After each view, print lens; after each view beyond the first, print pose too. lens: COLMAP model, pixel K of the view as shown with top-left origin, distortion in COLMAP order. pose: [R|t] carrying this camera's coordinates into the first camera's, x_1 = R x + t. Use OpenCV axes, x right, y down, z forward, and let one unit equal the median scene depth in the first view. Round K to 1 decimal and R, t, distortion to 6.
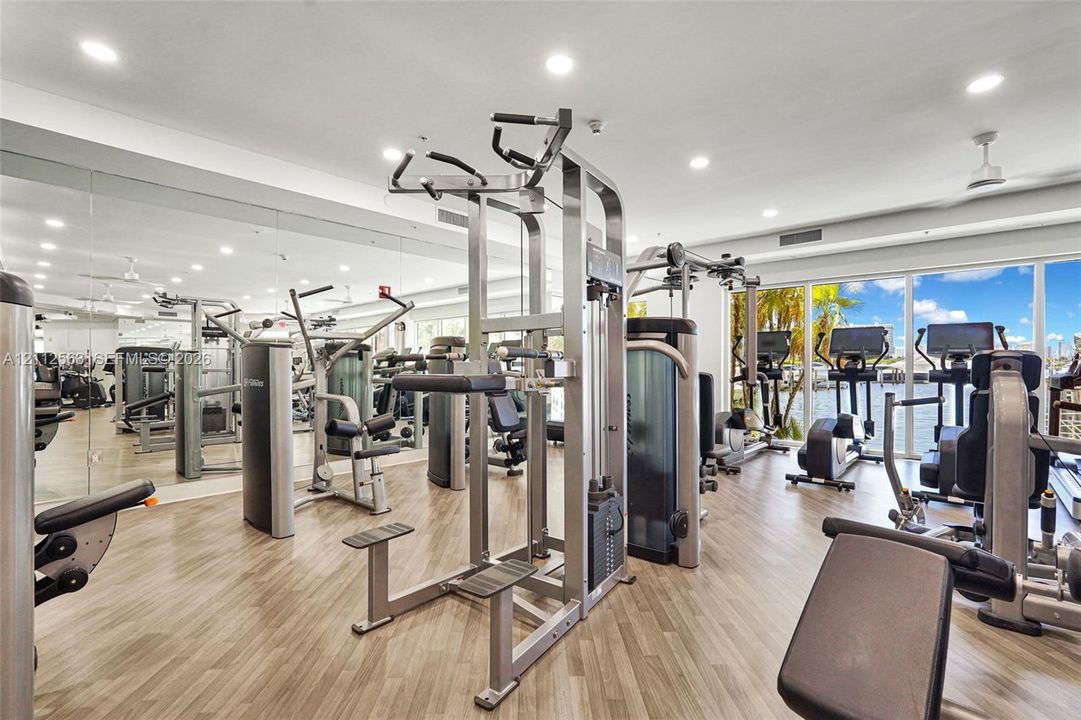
lens RADIAL K [[471.5, 0, 544.6], [0, 471.5, 355.6], [0, 0, 1]] dist [-0.014428, -0.000732]
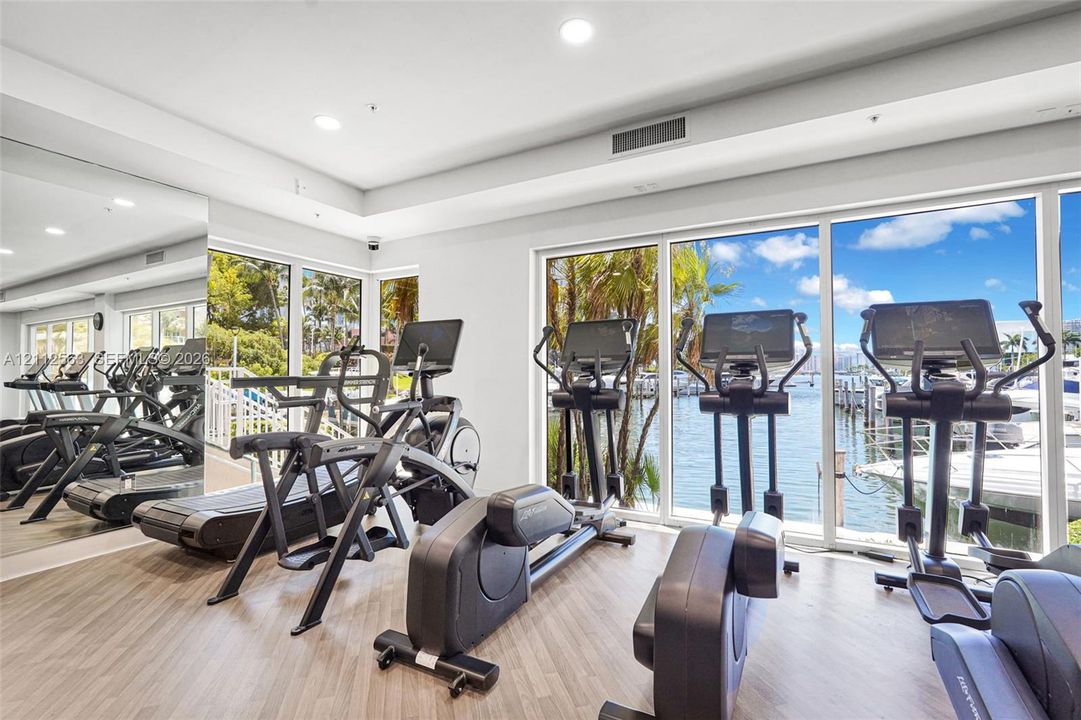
lens RADIAL K [[486.9, 0, 540.5], [0, 486.9, 360.0], [0, 0, 1]] dist [-0.000155, 0.000612]
pose [[0.965197, -0.000359, 0.261524, 0.299013], [0.003181, 0.999941, -0.010366, 0.001971], [-0.261505, 0.010837, 0.965141, 0.530591]]
